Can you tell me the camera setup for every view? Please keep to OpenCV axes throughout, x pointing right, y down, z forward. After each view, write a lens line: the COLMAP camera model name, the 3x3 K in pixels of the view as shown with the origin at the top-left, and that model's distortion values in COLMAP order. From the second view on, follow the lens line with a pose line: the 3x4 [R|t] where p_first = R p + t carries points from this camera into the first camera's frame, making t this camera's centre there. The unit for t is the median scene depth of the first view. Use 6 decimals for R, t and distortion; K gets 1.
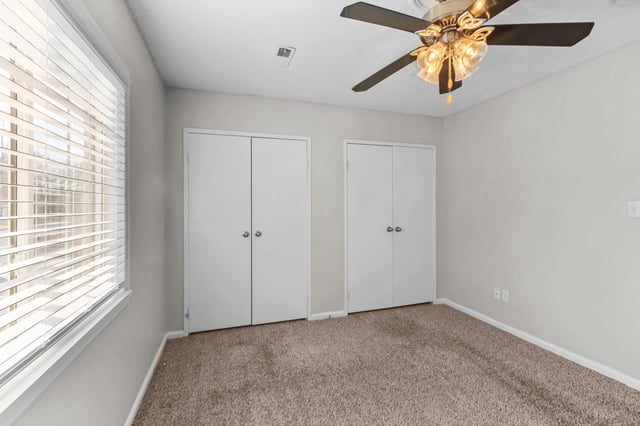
lens RADIAL K [[280.8, 0, 321.9], [0, 280.8, 207.9], [0, 0, 1]] dist [0.001668, 0.000234]
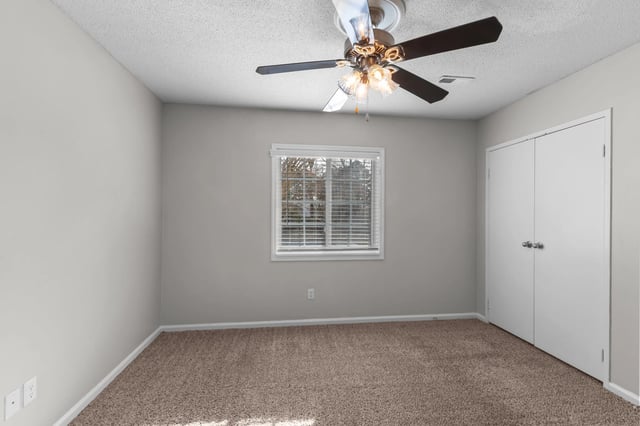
lens RADIAL K [[295.6, 0, 320.0], [0, 295.6, 213.0], [0, 0, 1]] dist [-0.000326, 0.000236]
pose [[-0.199437, 0.002568, -0.979907, 0.886217], [-0.006864, 0.999968, 0.004017, -0.010080], [0.979887, 0.007527, -0.199413, 0.551157]]
